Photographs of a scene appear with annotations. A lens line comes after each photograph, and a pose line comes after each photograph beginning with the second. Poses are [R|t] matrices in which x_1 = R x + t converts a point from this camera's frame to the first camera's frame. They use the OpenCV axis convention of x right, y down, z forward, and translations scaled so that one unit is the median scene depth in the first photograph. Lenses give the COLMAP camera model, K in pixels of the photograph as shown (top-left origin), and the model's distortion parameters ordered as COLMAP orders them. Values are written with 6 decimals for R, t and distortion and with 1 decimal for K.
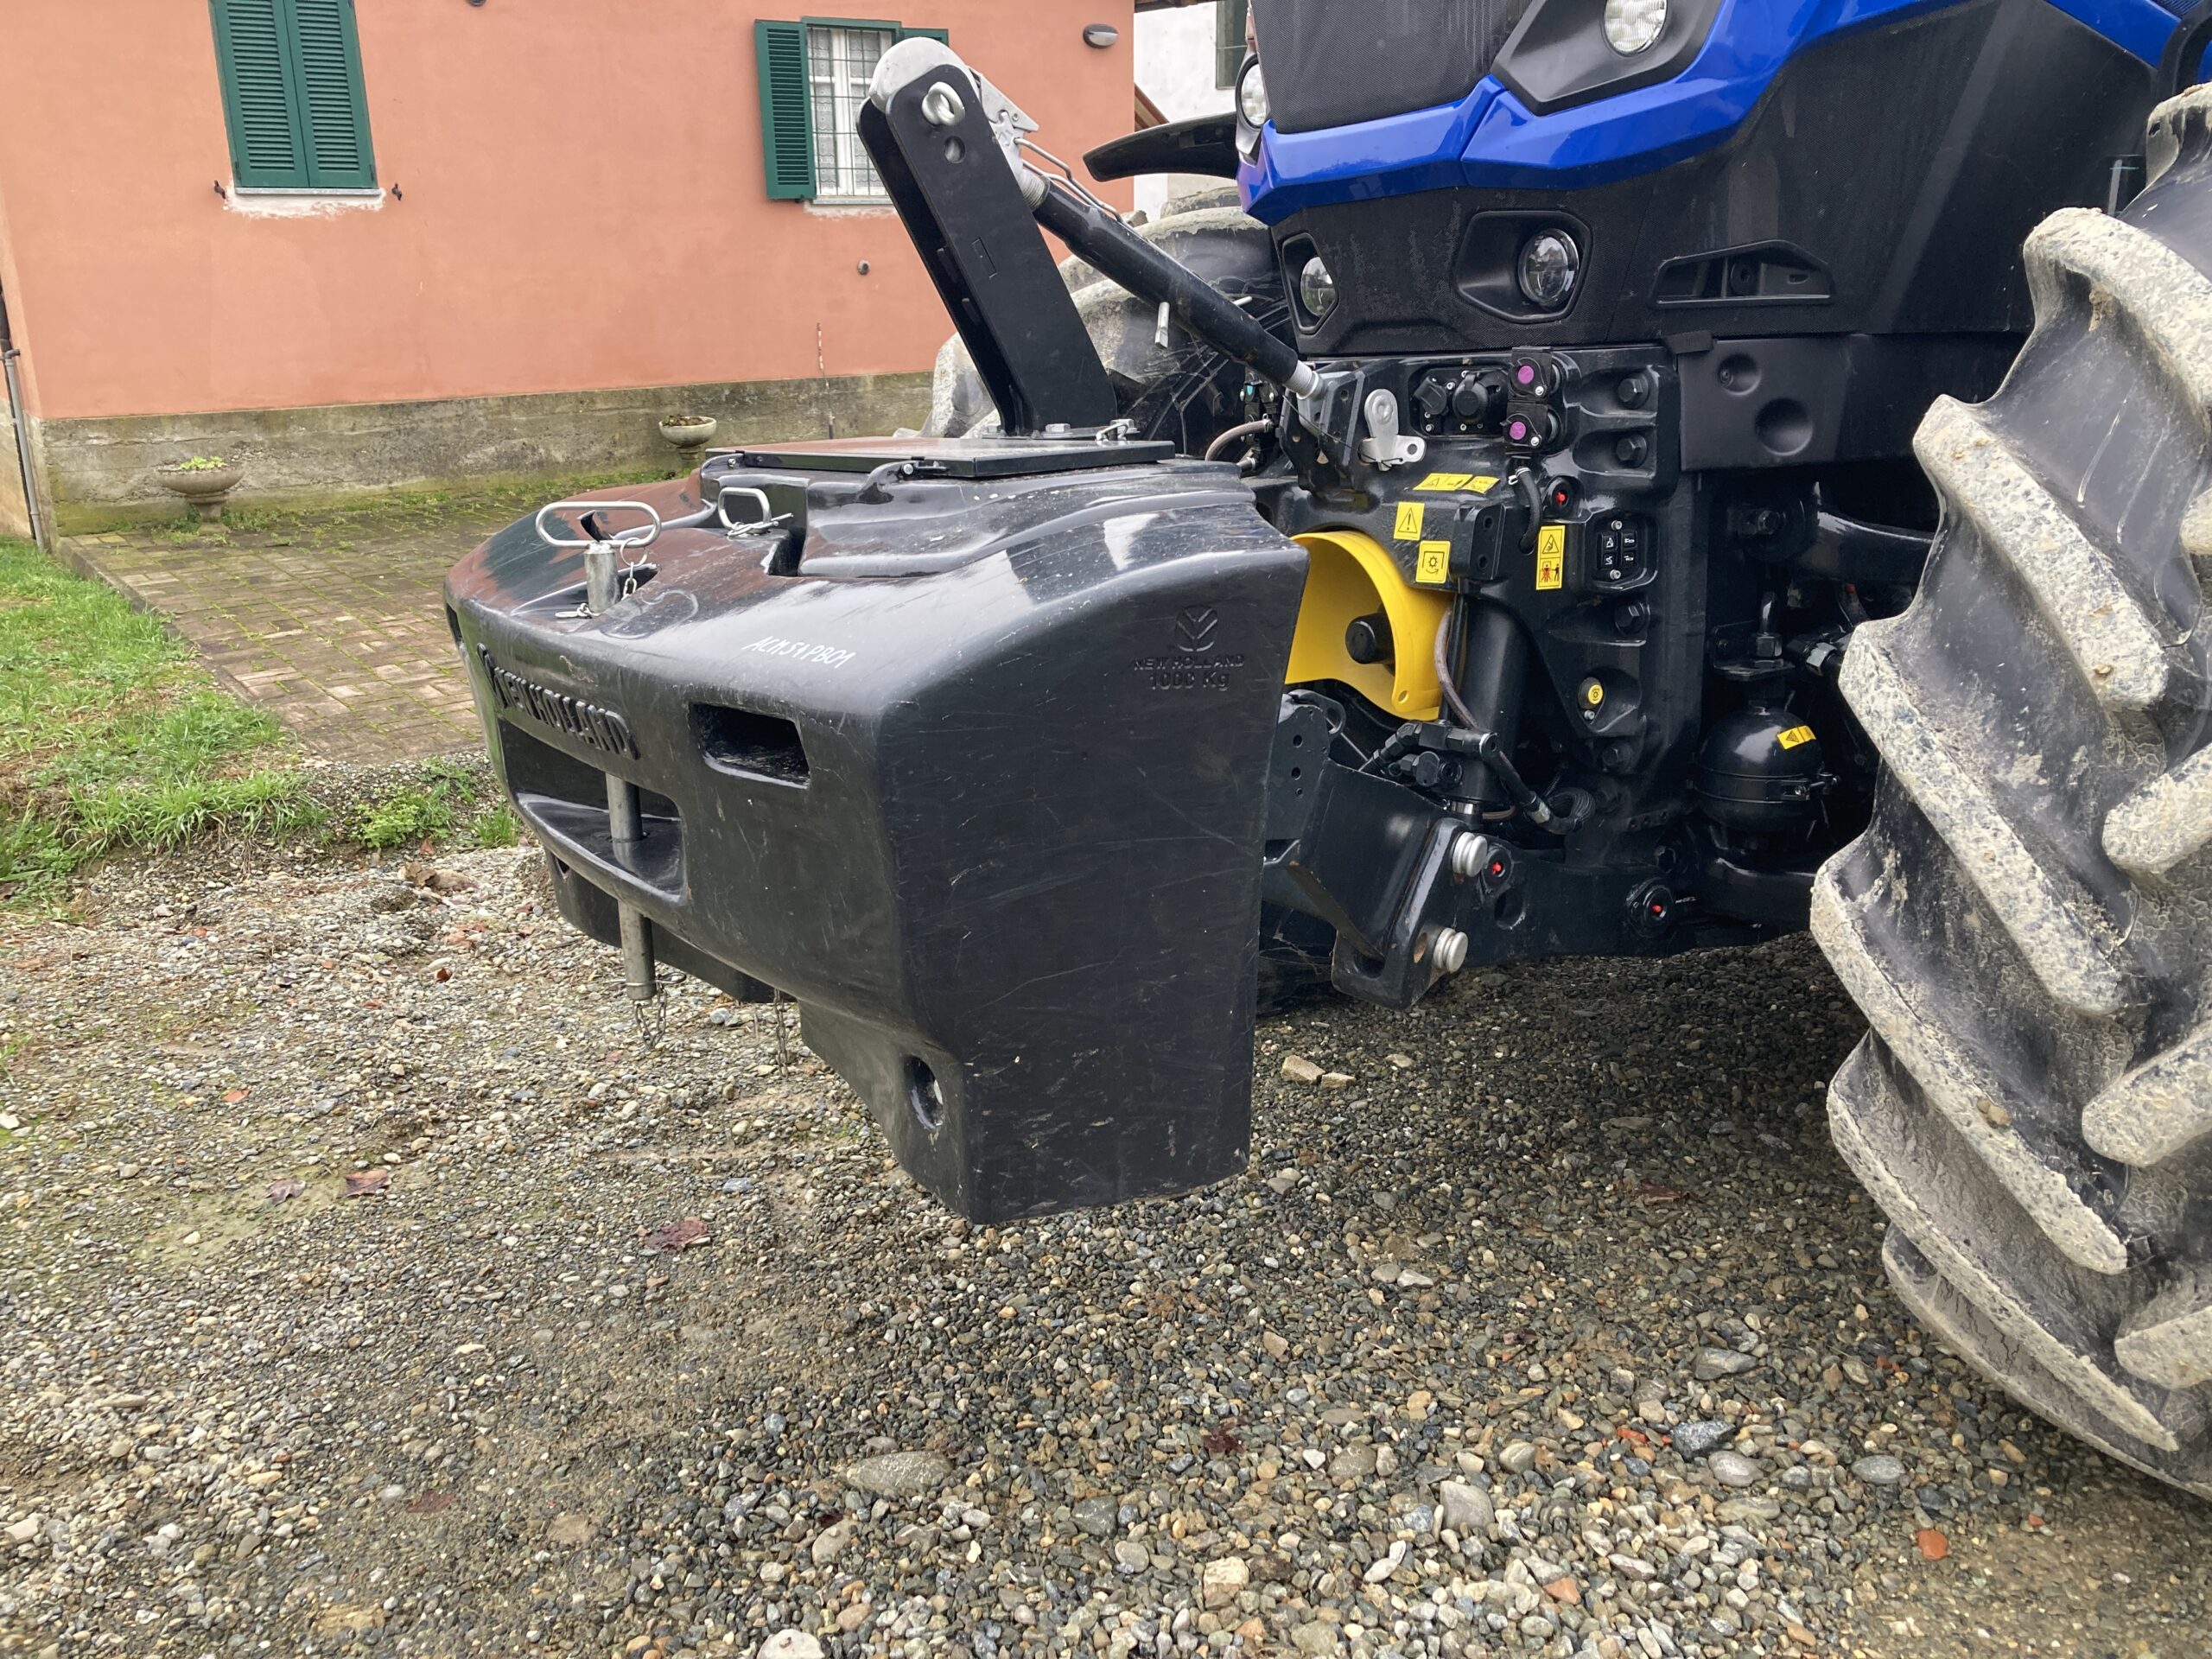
lens RADIAL K [[1786.8, 0, 1112.8], [0, 1786.8, 834.9], [0, 0, 1]] dist [0.006552, 0.000607]
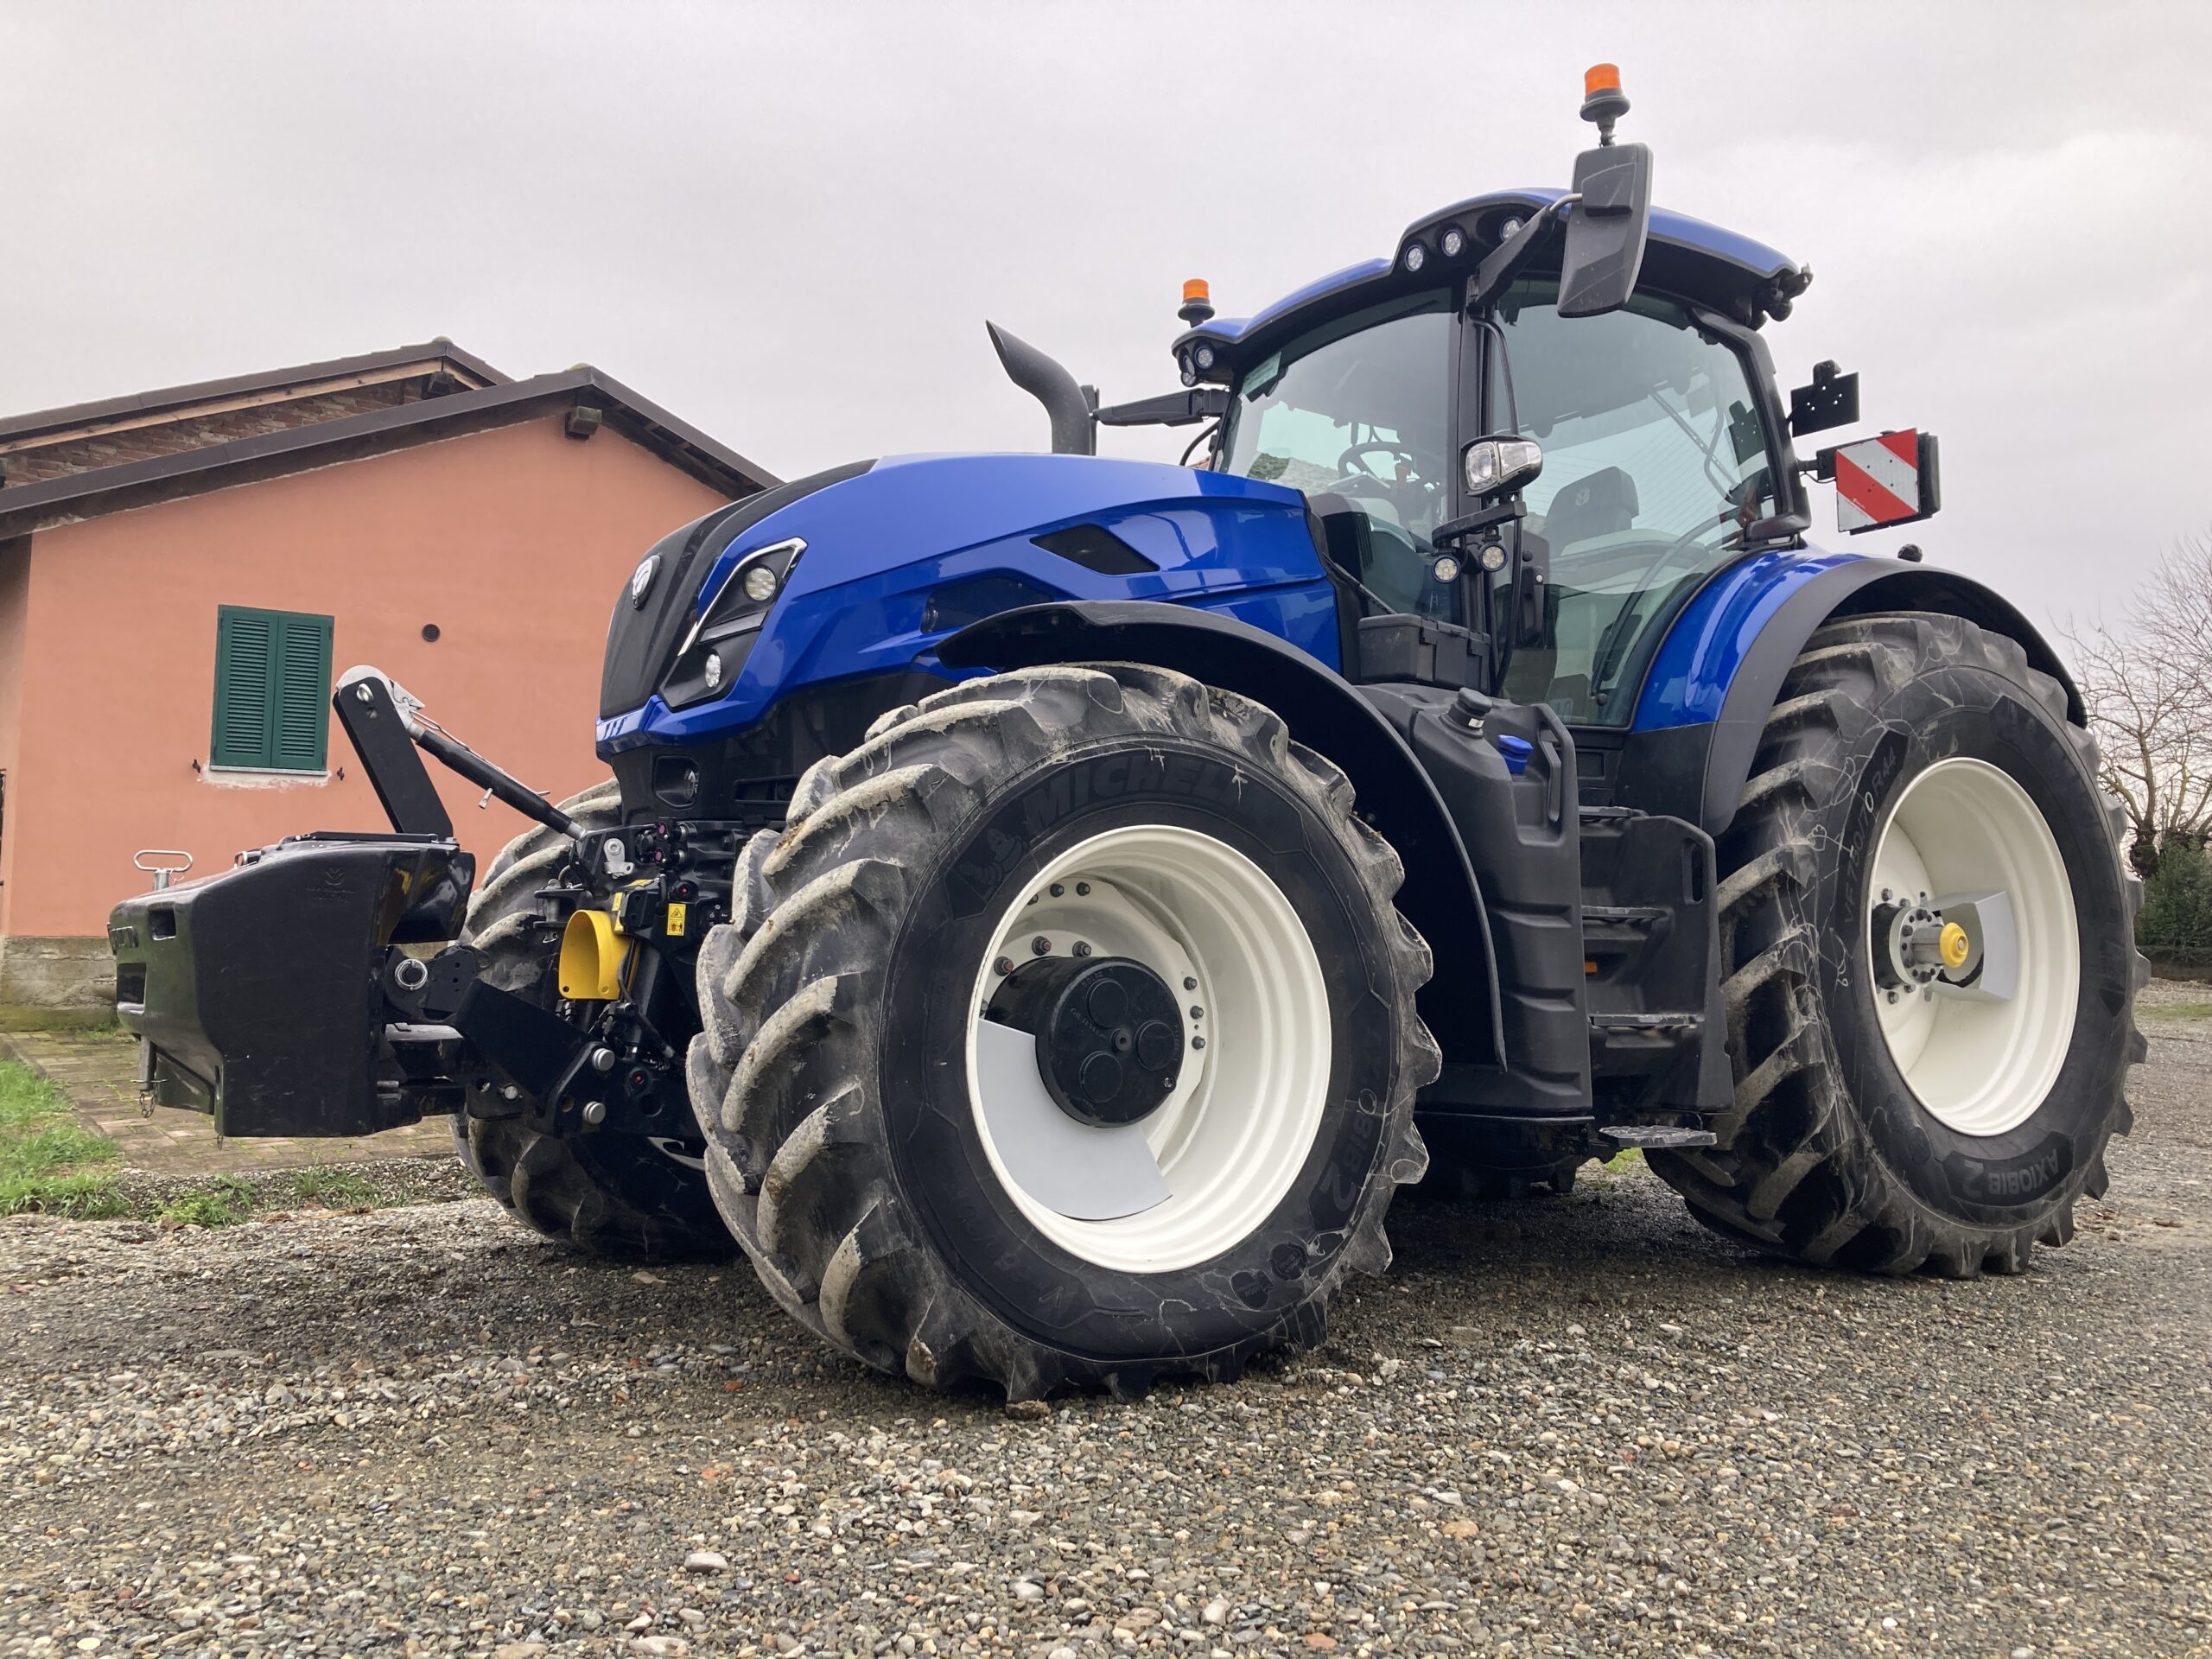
lens RADIAL K [[1786.8, 0, 1106.3], [0, 1786.8, 812.0], [0, 0, 1]] dist [0.006552, 0.000607]
pose [[0.999011, 0.044437, 0.001750, 0.693196], [-0.041102, 0.937626, -0.345207, 0.387161], [-0.016981, 0.344793, 0.938525, -0.885771]]
